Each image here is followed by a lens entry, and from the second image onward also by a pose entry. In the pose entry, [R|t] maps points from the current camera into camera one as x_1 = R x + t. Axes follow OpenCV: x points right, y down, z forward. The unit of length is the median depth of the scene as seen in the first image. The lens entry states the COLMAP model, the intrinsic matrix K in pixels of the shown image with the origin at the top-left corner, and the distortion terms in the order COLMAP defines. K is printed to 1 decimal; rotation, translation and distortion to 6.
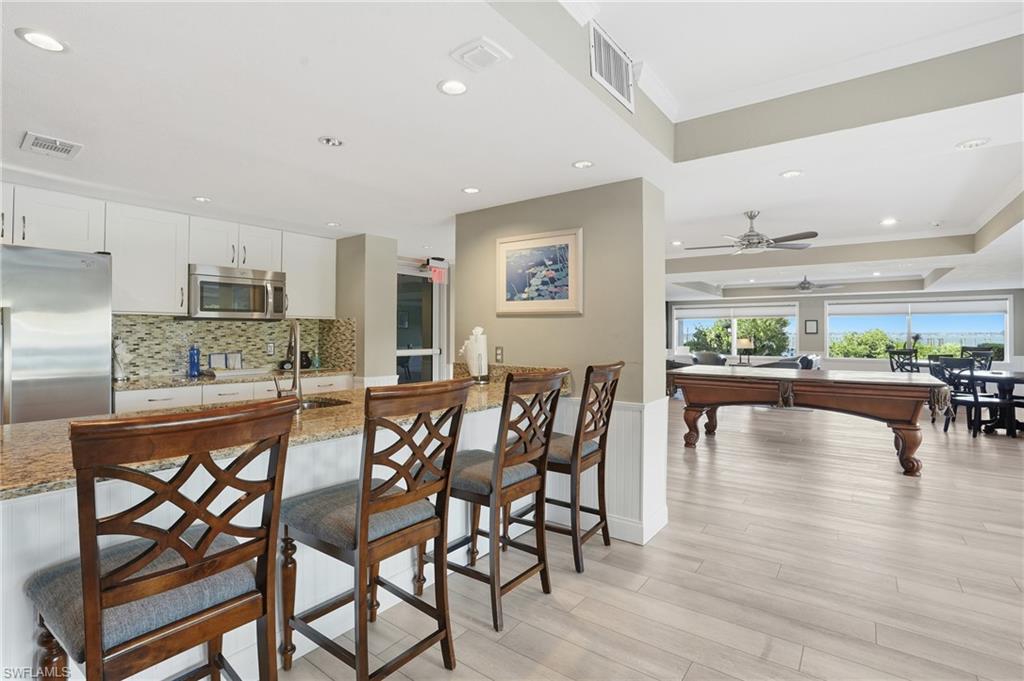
lens RADIAL K [[481.2, 0, 507.8], [0, 481.2, 331.8], [0, 0, 1]] dist [-0.039665, 0.009026]
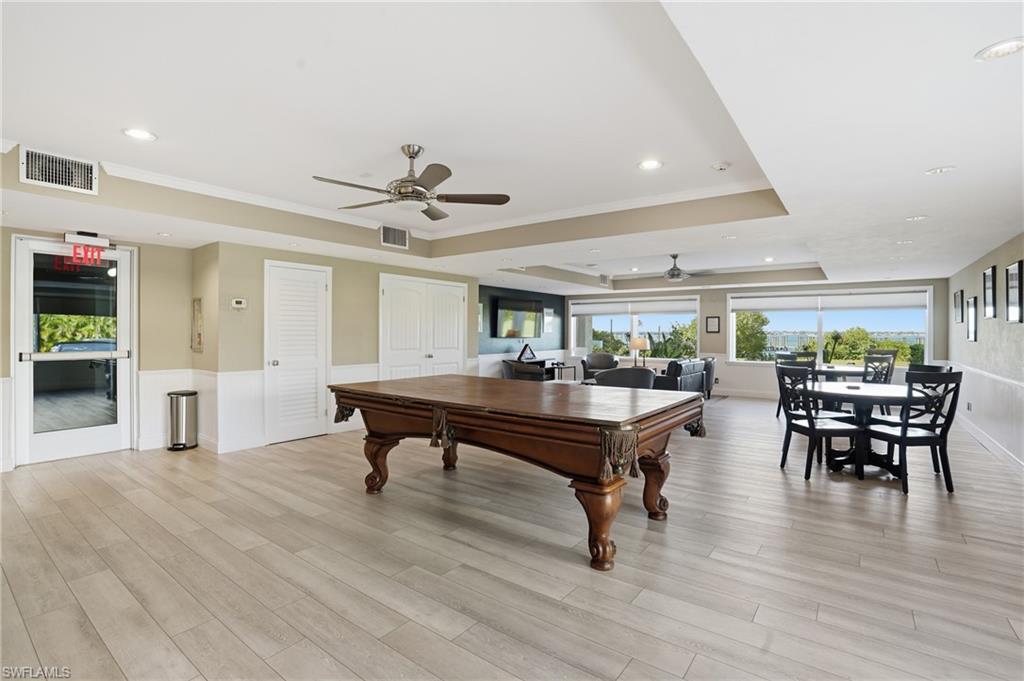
lens RADIAL K [[481.2, 0, 509.0], [0, 481.2, 331.9], [0, 0, 1]] dist [-0.039665, 0.009026]
pose [[0.999995, 0.003124, 0.001086, 0.525254], [-0.003129, 0.999986, 0.004252, 0.000237], [-0.001073, -0.004255, 0.999990, 0.273737]]
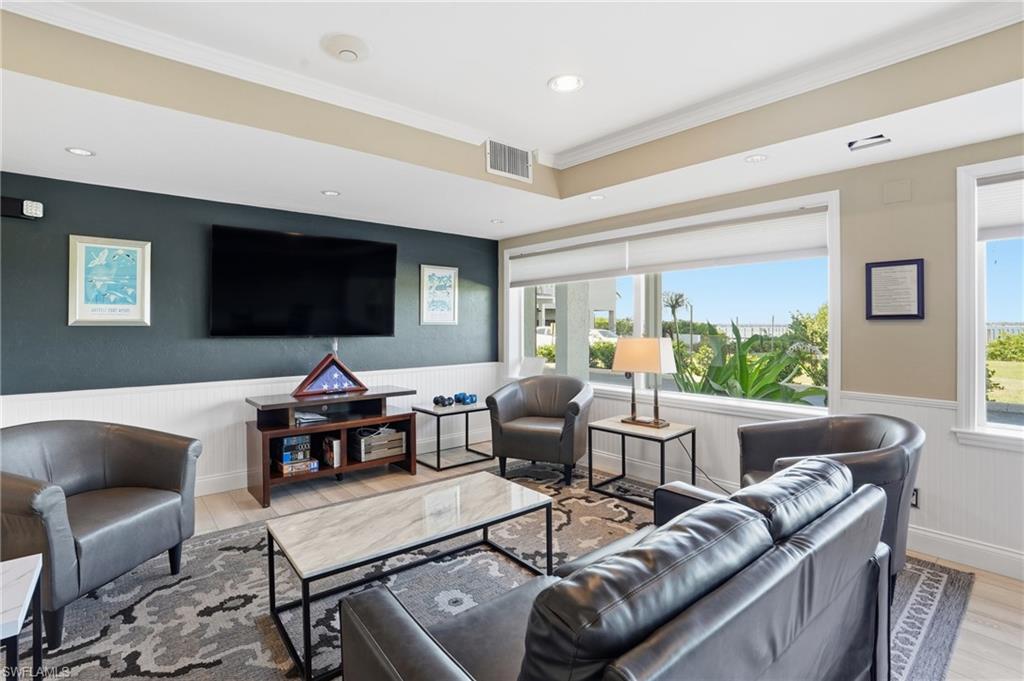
lens RADIAL K [[481.2, 0, 507.2], [0, 481.2, 325.1], [0, 0, 1]] dist [-0.039665, 0.009026]
pose [[0.976205, -0.003600, -0.216819, 0.967547], [0.004348, 0.999986, 0.002976, 0.010837], [0.216805, -0.003848, 0.976207, 1.404753]]
